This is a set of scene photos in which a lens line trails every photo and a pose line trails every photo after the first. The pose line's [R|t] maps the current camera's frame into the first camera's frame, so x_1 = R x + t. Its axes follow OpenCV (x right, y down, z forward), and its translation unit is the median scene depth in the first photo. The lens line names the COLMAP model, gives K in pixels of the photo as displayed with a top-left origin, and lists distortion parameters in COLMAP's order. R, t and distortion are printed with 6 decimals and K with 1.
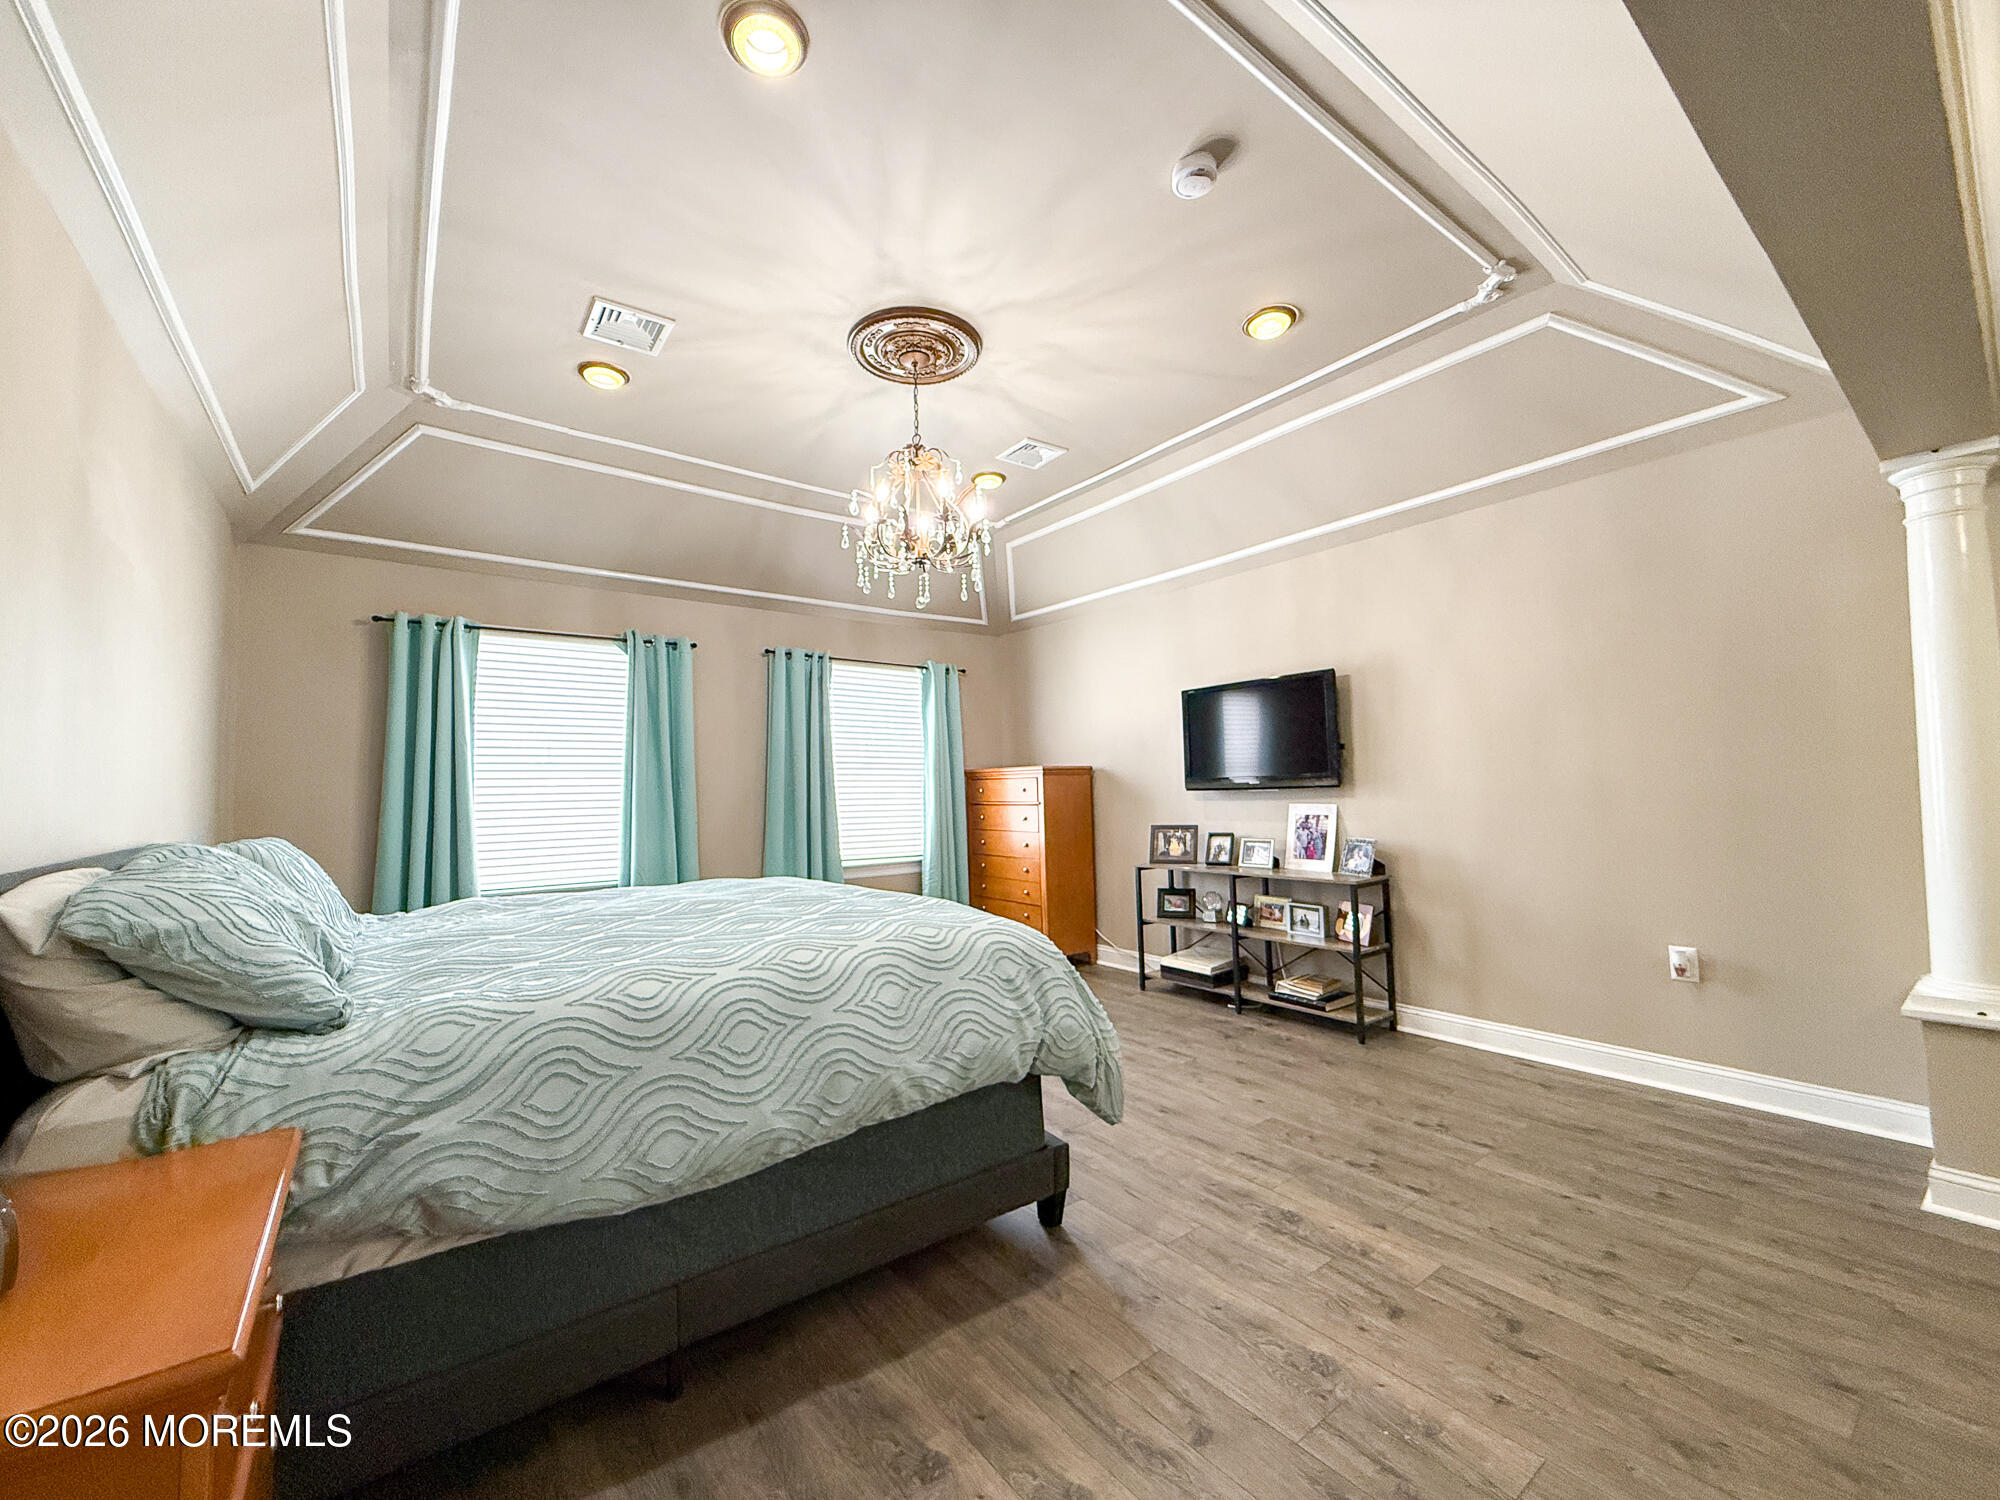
lens RADIAL K [[802.4, 0, 984.9], [0, 802.4, 756.4], [0, 0, 1]] dist [-0.000423, 0.000025]
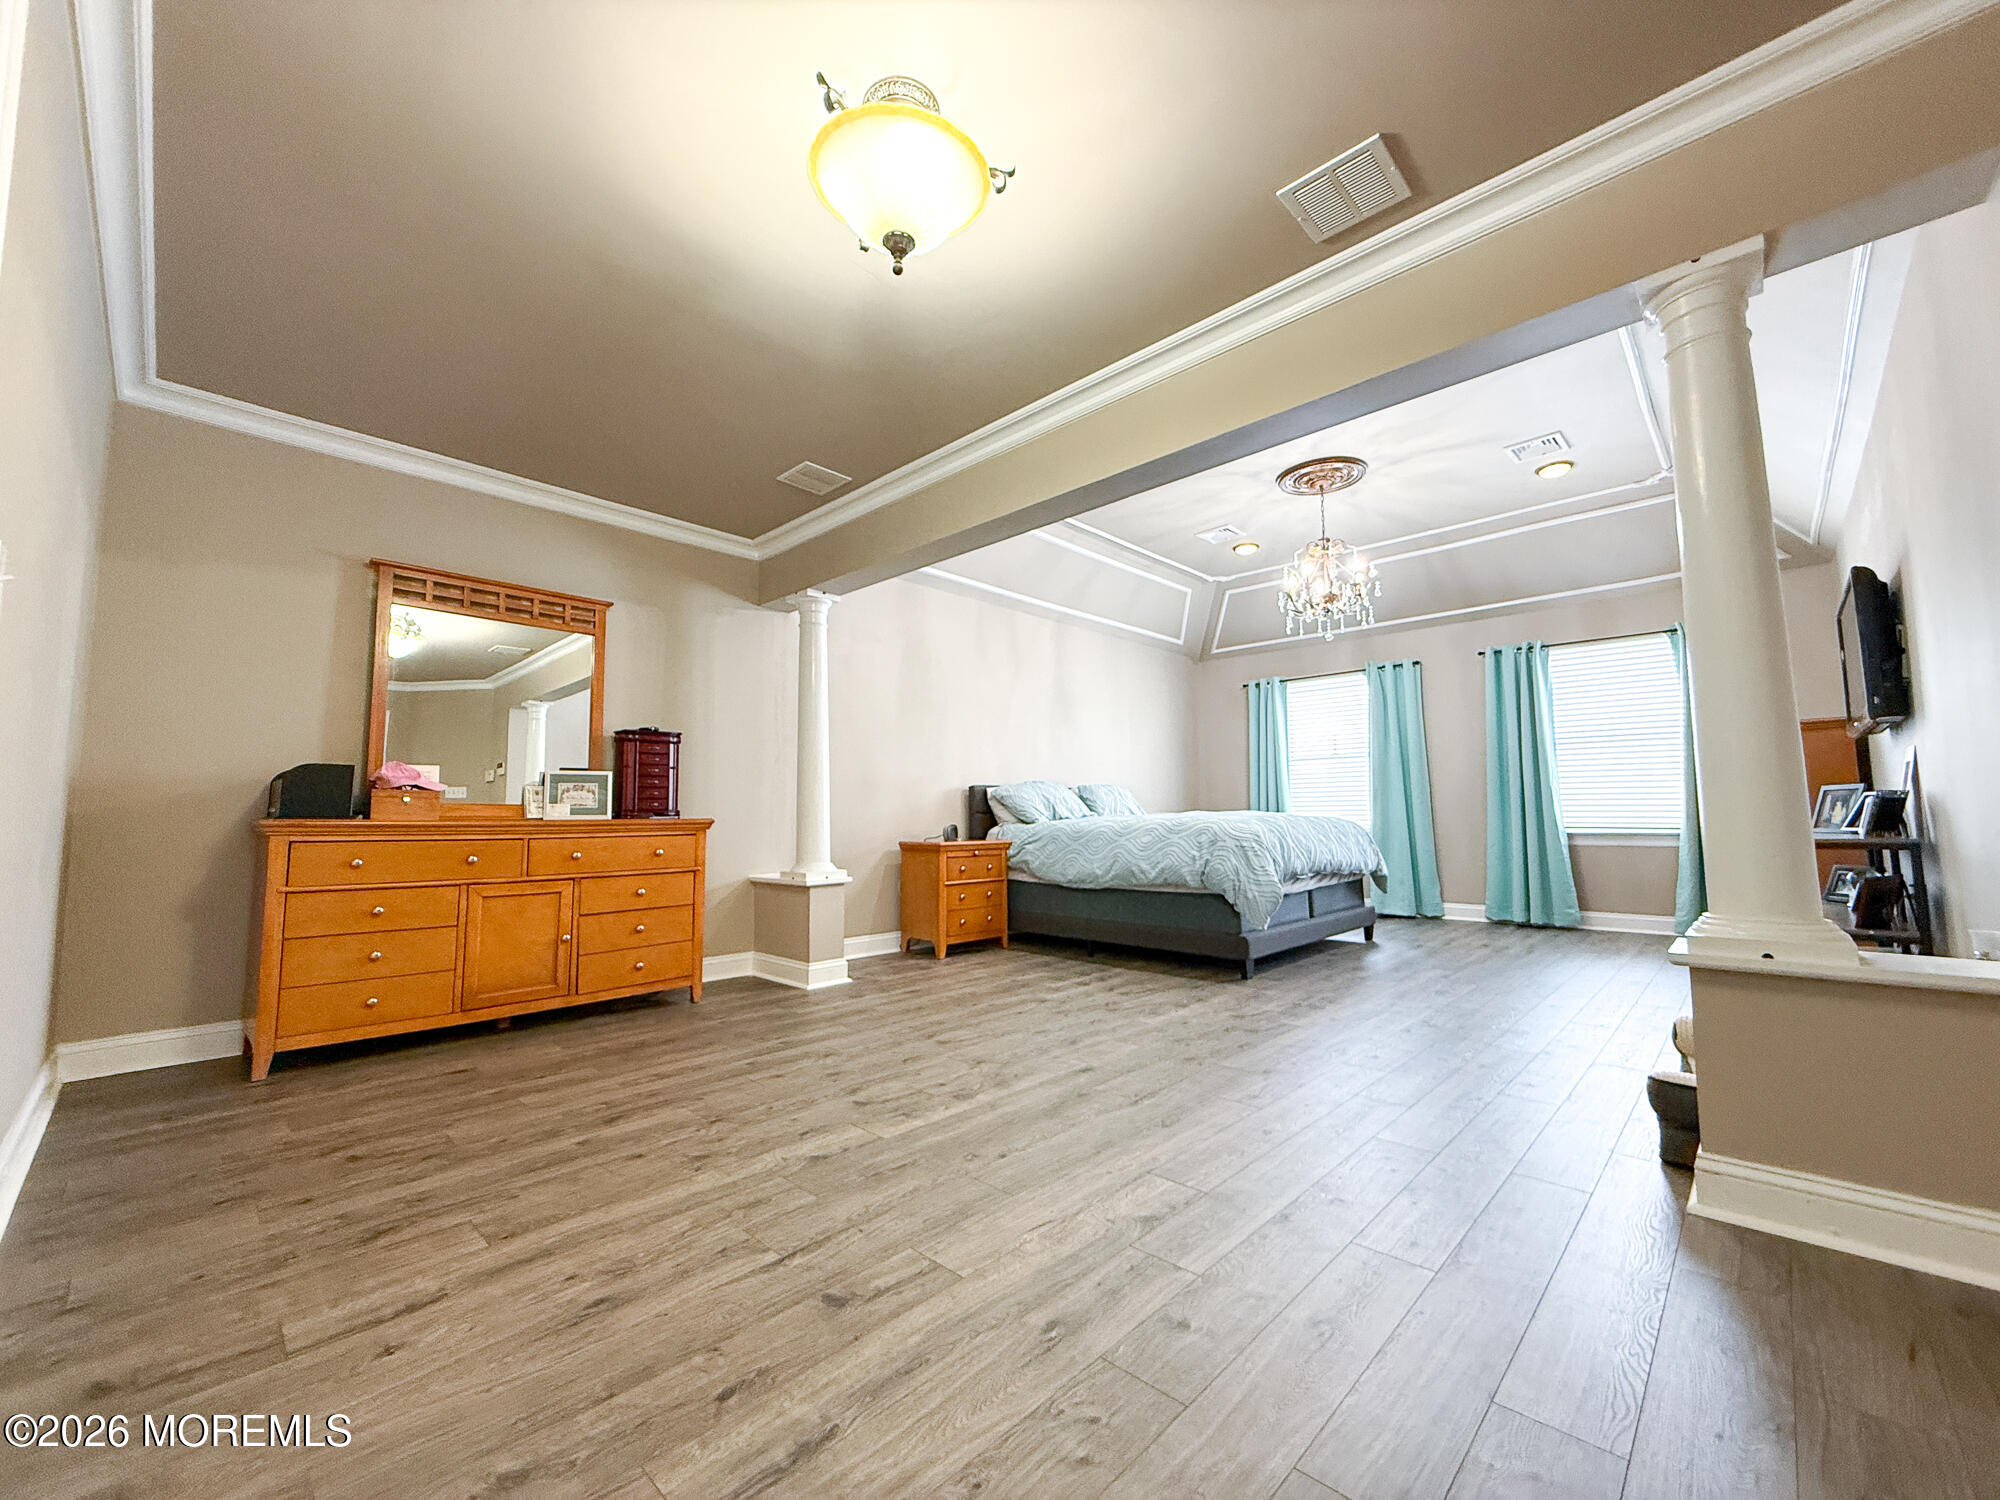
lens RADIAL K [[802.4, 0, 993.4], [0, 802.4, 746.8], [0, 0, 1]] dist [-0.000423, 0.000025]
pose [[0.165539, -0.068757, -0.983803, 1.888401], [0.046483, 0.997002, -0.061858, 0.123641], [0.985107, -0.035490, 0.168239, 0.111055]]
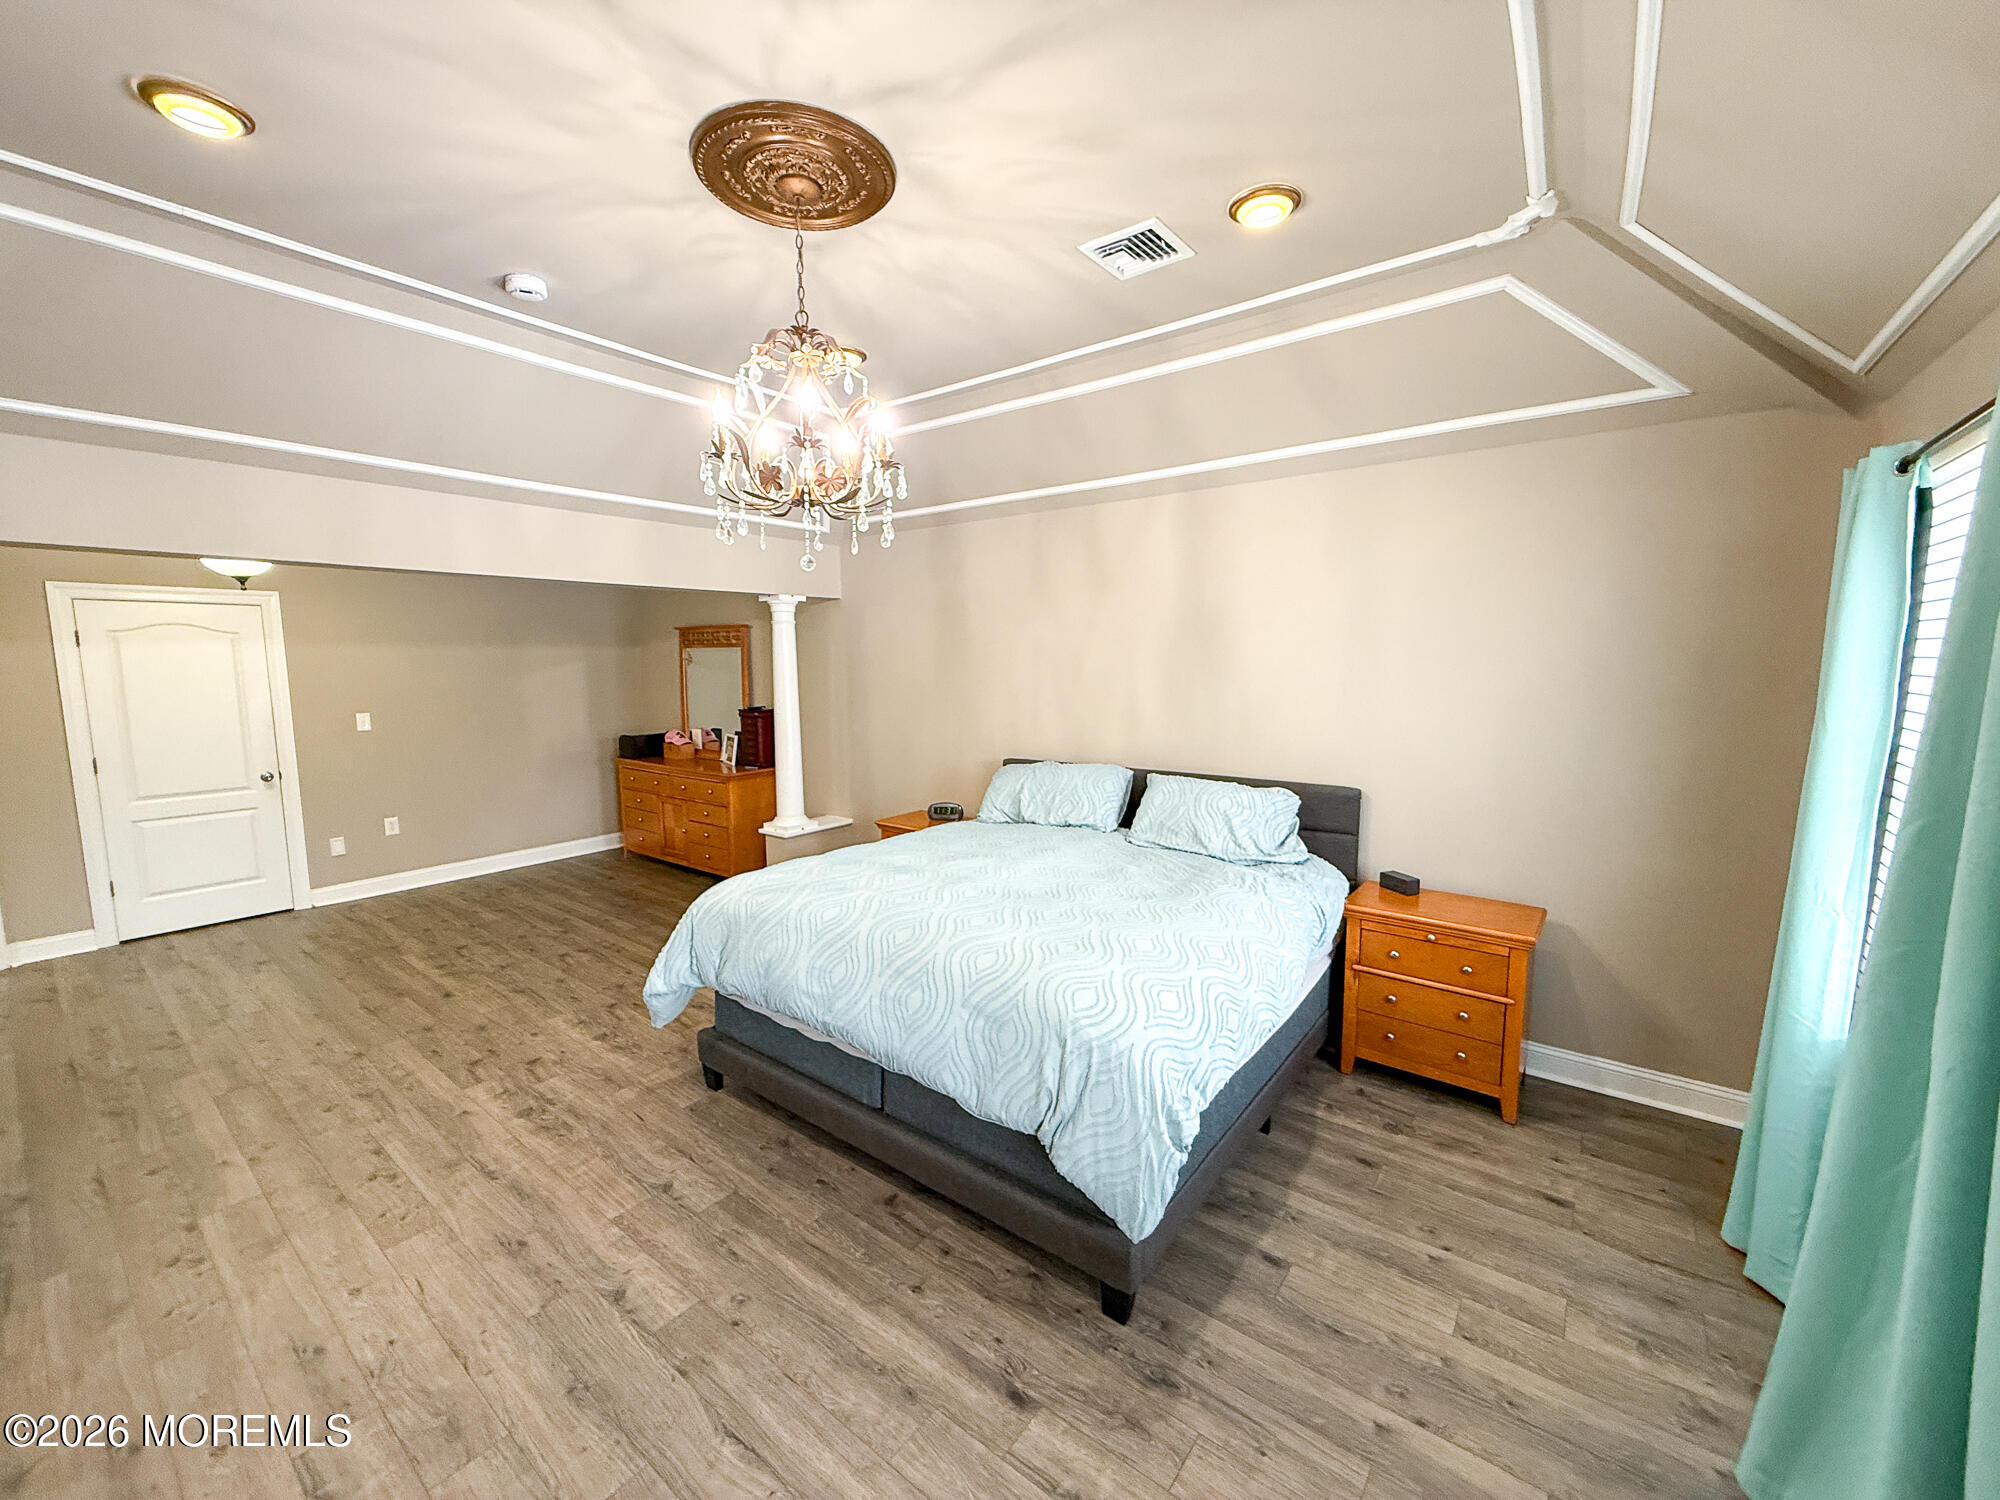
lens RADIAL K [[802.4, 0, 995.1], [0, 802.4, 743.3], [0, 0, 1]] dist [-0.000423, 0.000025]
pose [[-0.963611, 0.056821, -0.261200, -0.058797], [0.038609, 0.996485, 0.074339, -0.110168], [0.264506, 0.061549, -0.962418, 2.461207]]
